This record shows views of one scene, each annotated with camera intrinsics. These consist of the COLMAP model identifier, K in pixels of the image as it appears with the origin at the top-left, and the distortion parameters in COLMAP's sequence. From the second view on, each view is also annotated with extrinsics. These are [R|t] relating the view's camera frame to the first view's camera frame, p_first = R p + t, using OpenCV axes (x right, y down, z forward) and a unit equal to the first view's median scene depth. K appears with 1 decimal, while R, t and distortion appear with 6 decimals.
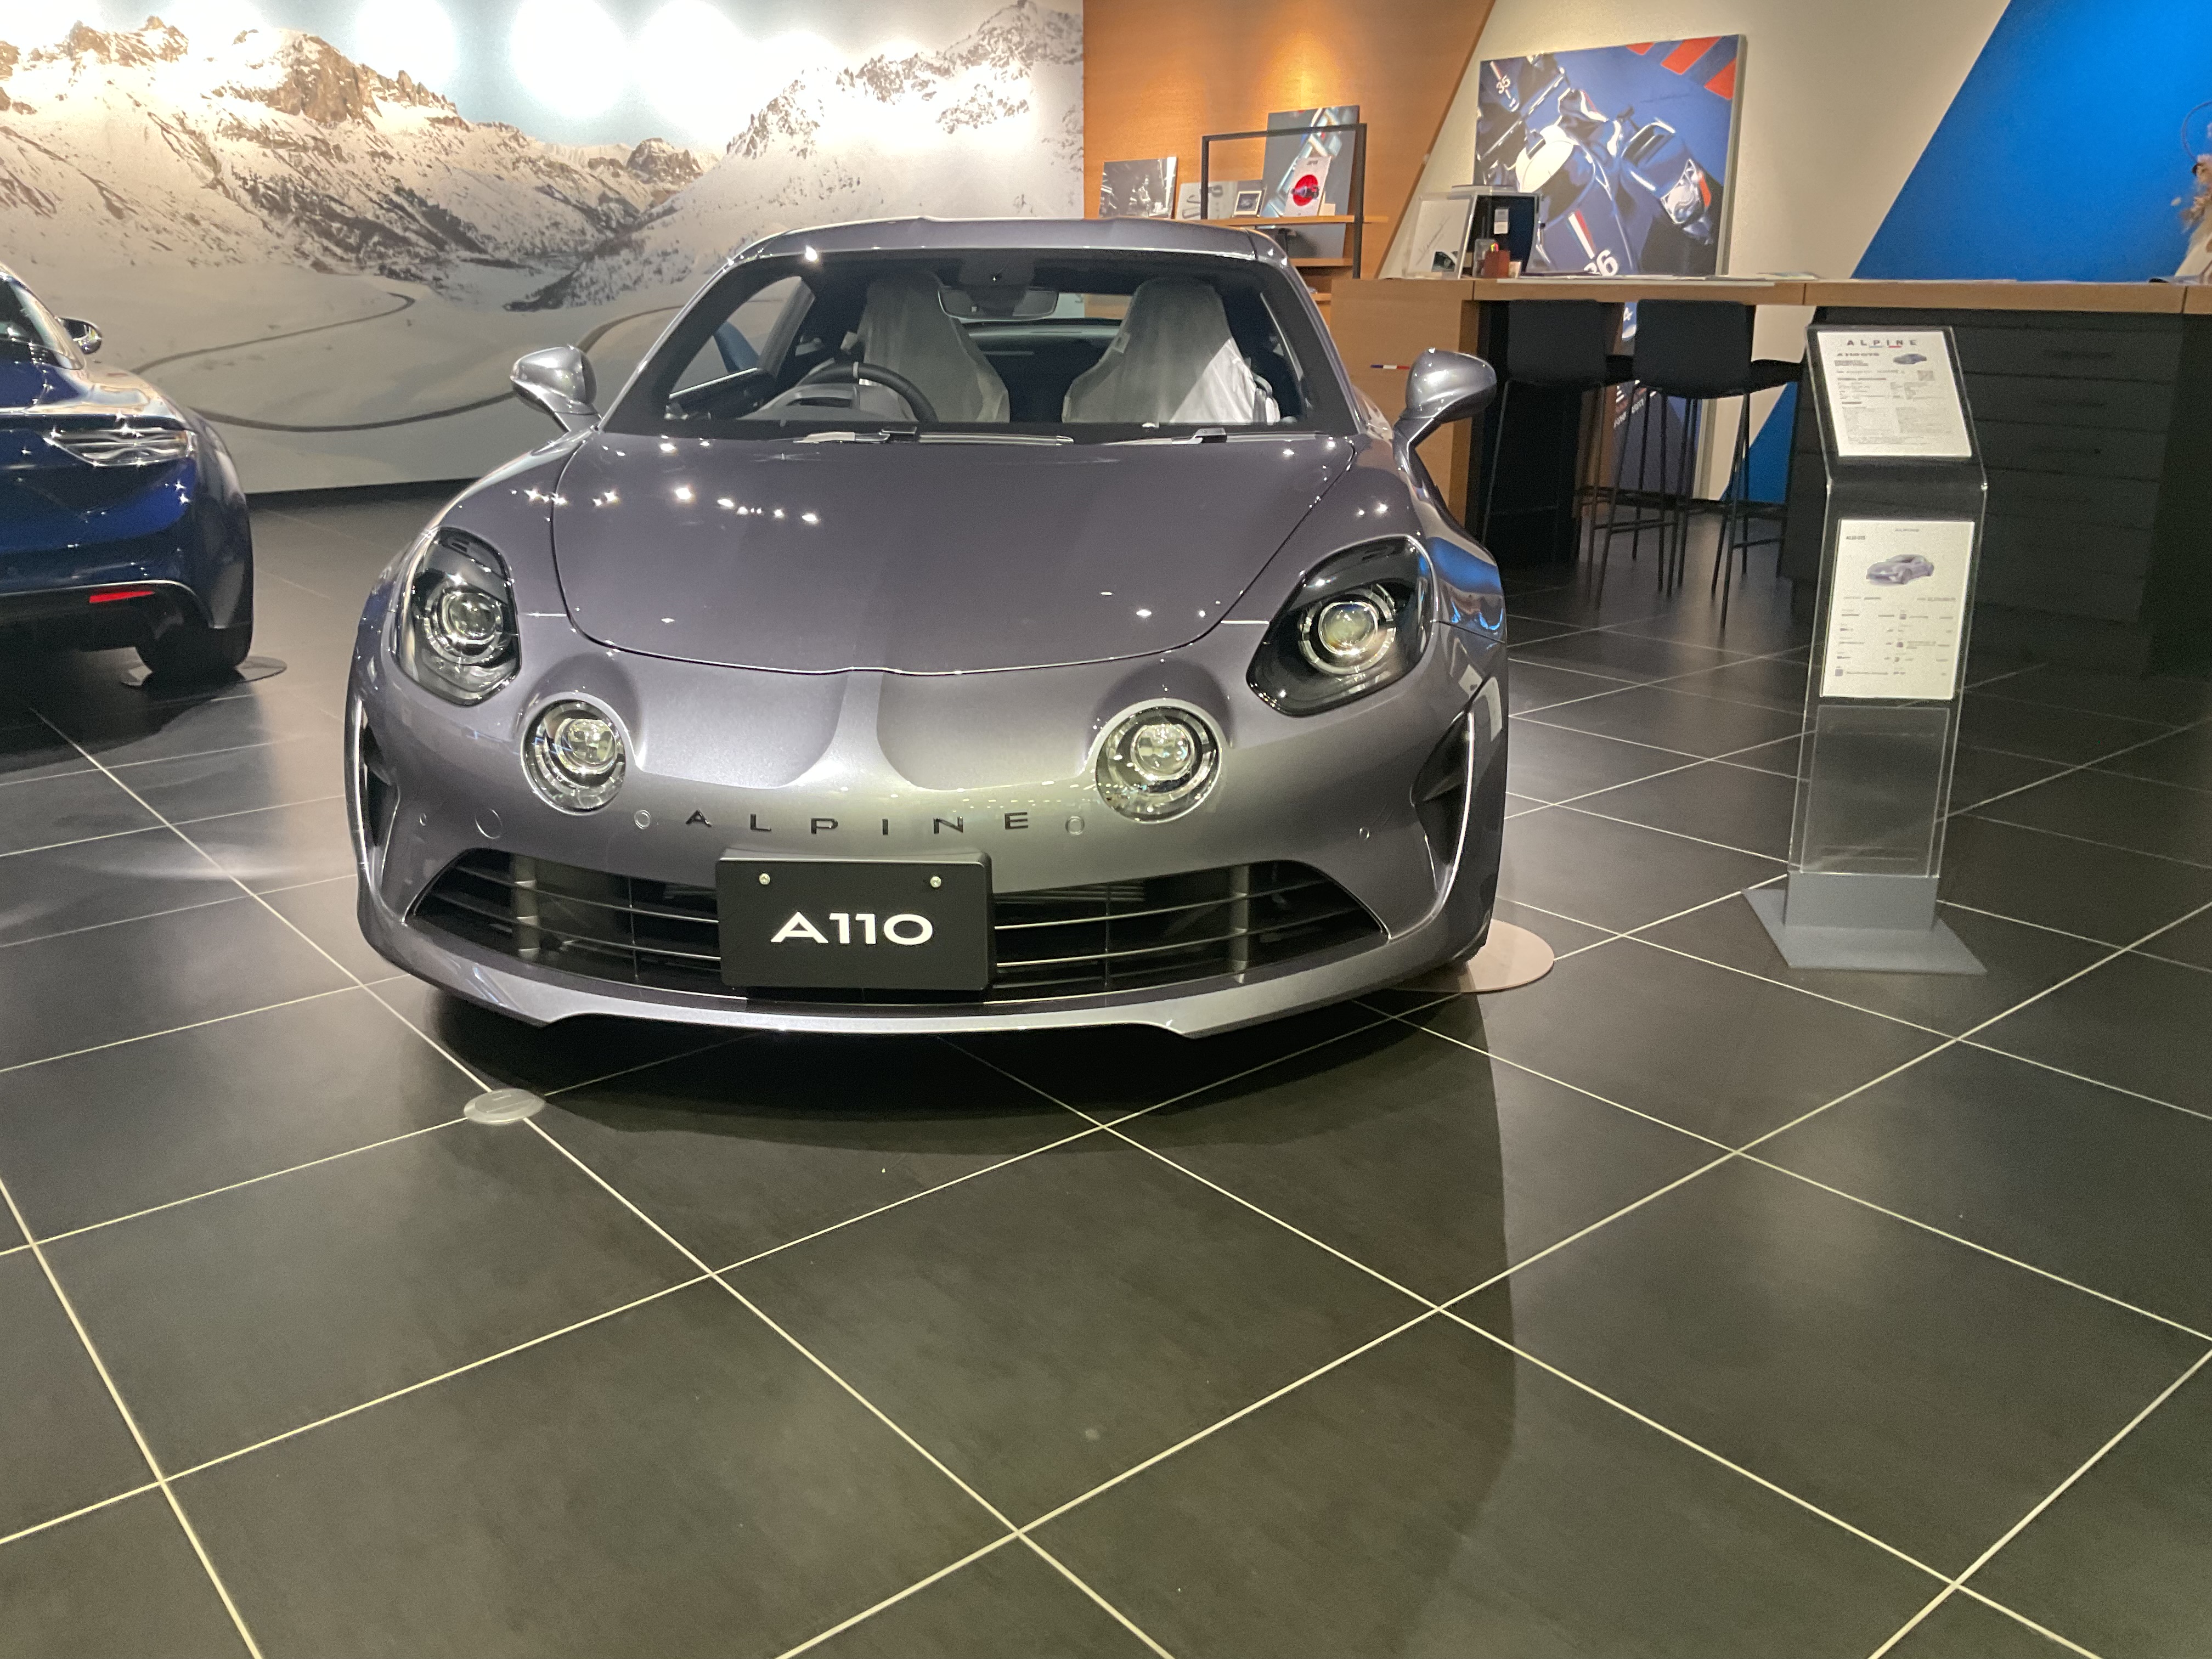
lens RADIAL K [[1831.4, 0, 1087.4], [0, 1831.4, 827.2], [0, 0, 1]] dist [0.087384, -0.183409]
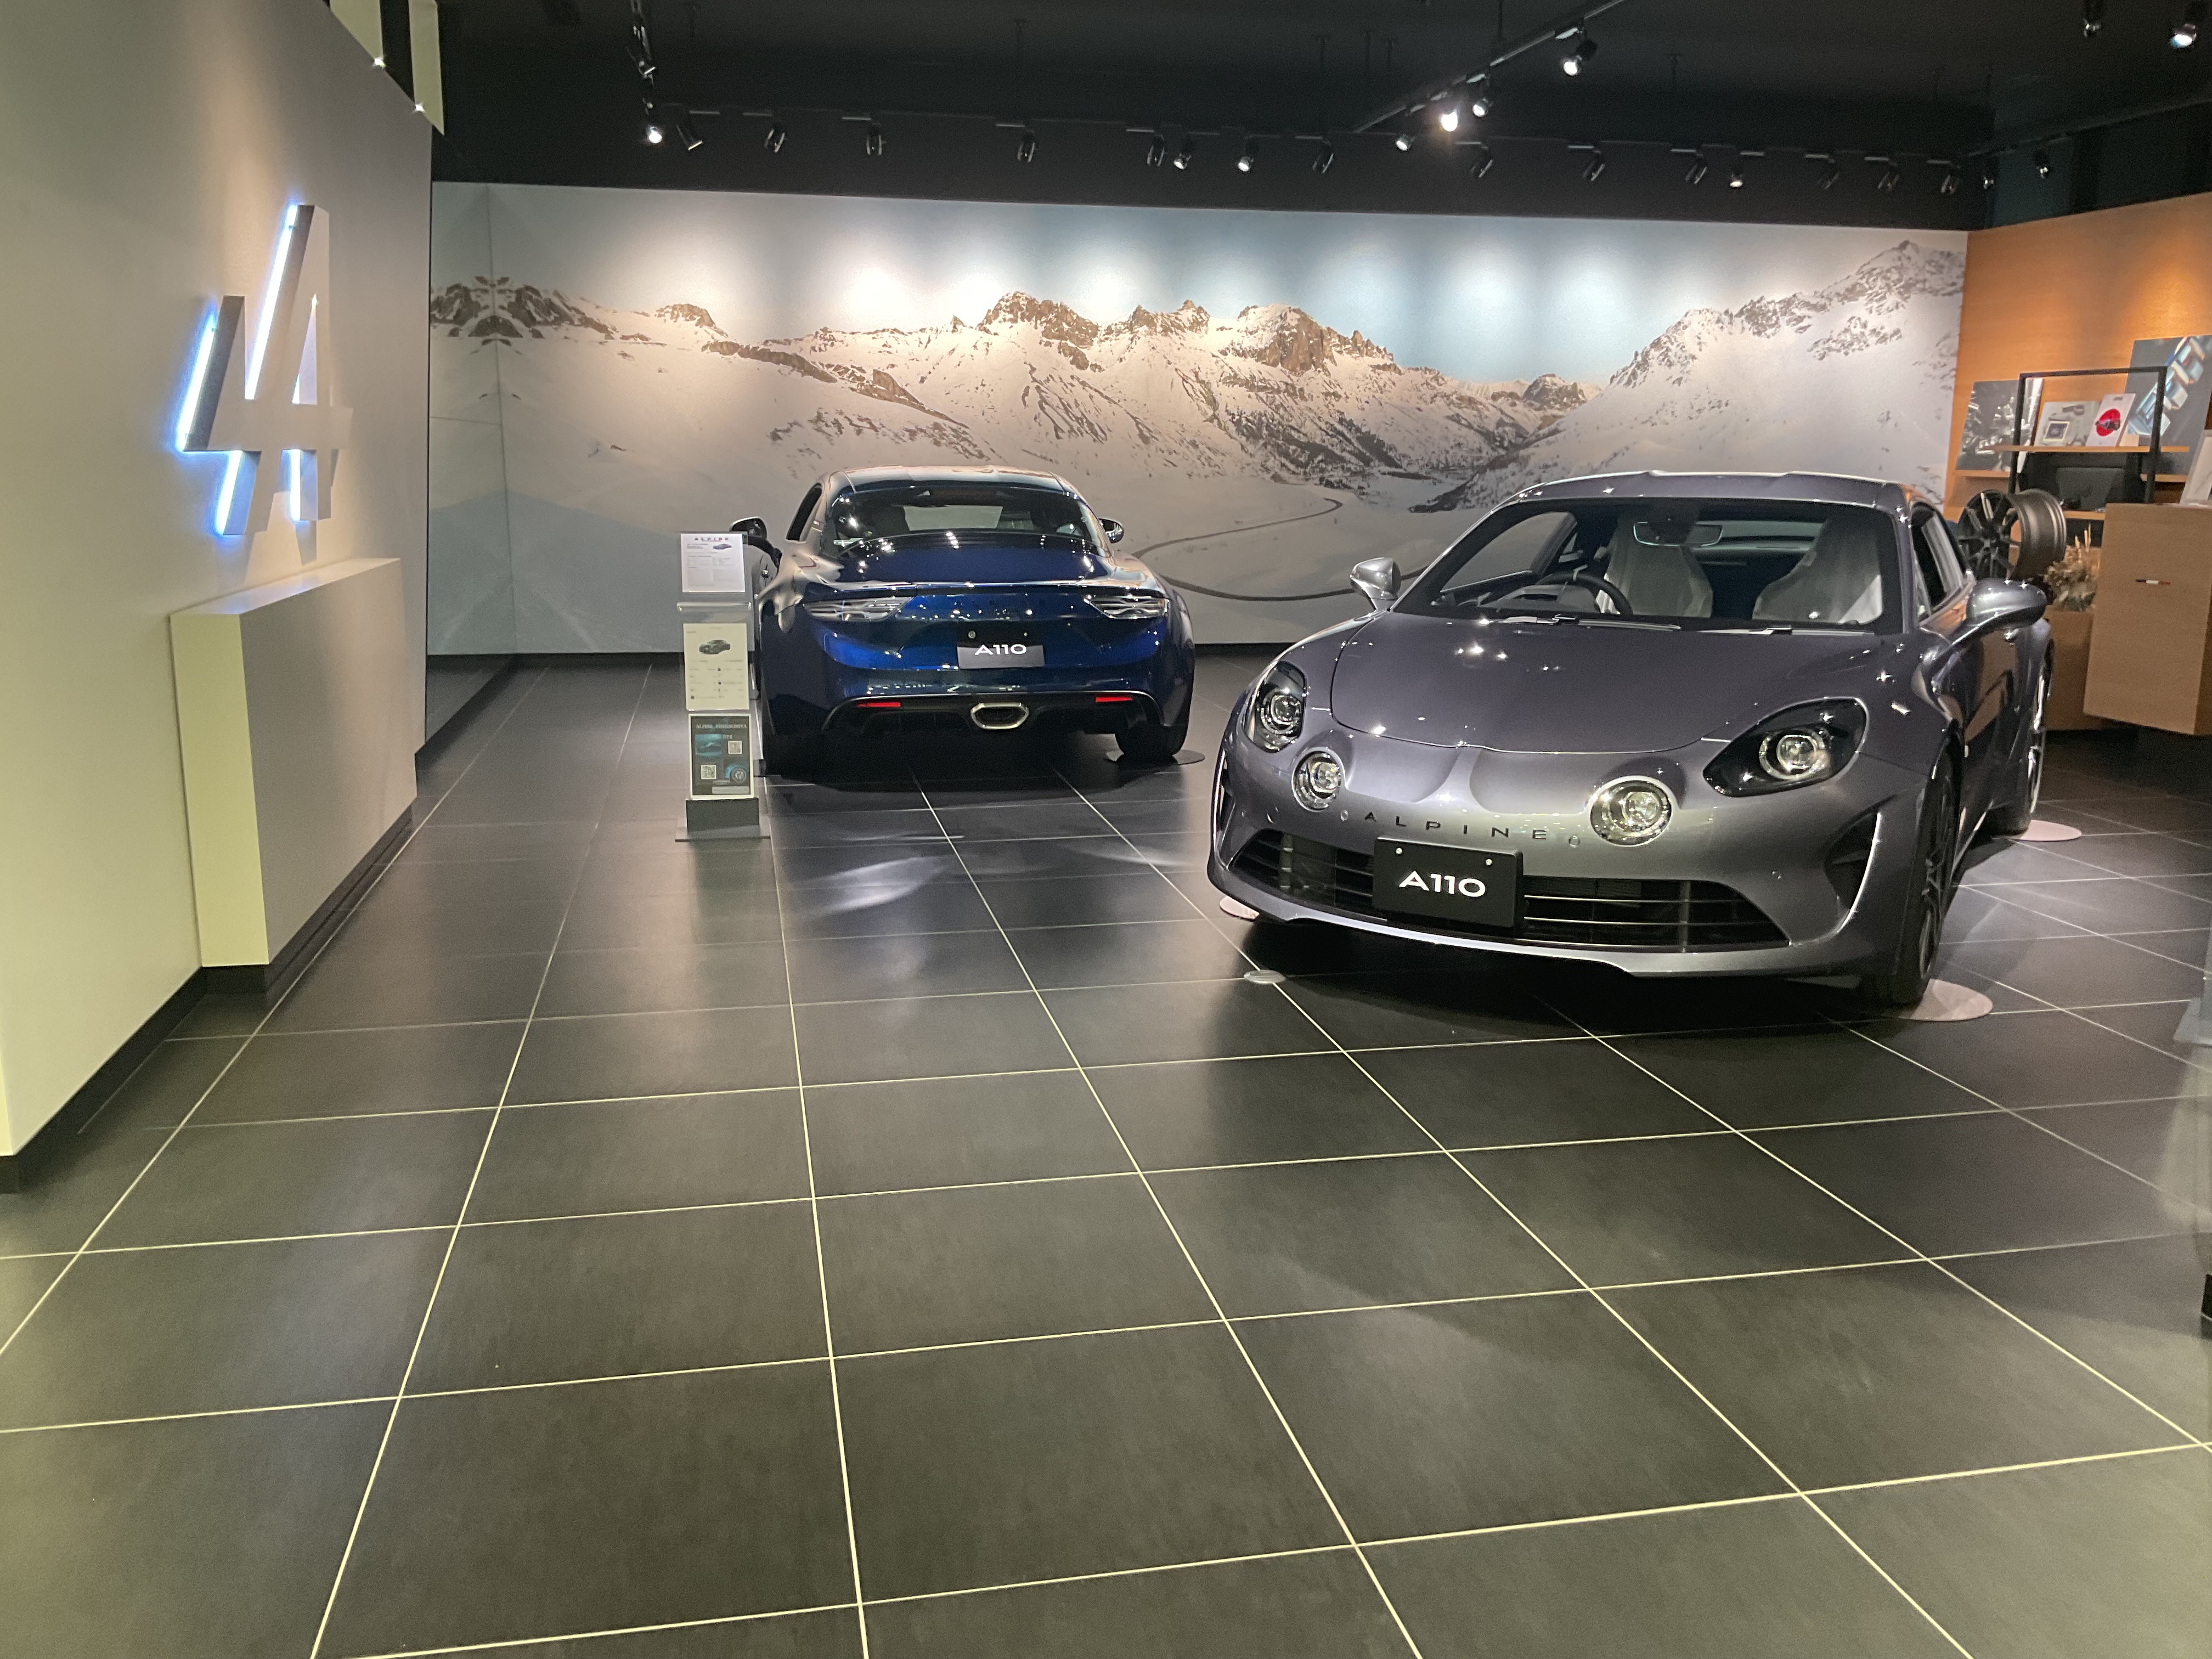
lens RADIAL K [[1824.4, 0, 1106.0], [0, 1824.4, 829.5], [0, 0, 1]] dist [0.158206, -0.350883]
pose [[0.884972, 0.100405, -0.454691, 0.094577], [-0.141379, 0.988318, -0.056926, 0.036089], [0.443664, 0.114662, 0.888828, -0.184485]]
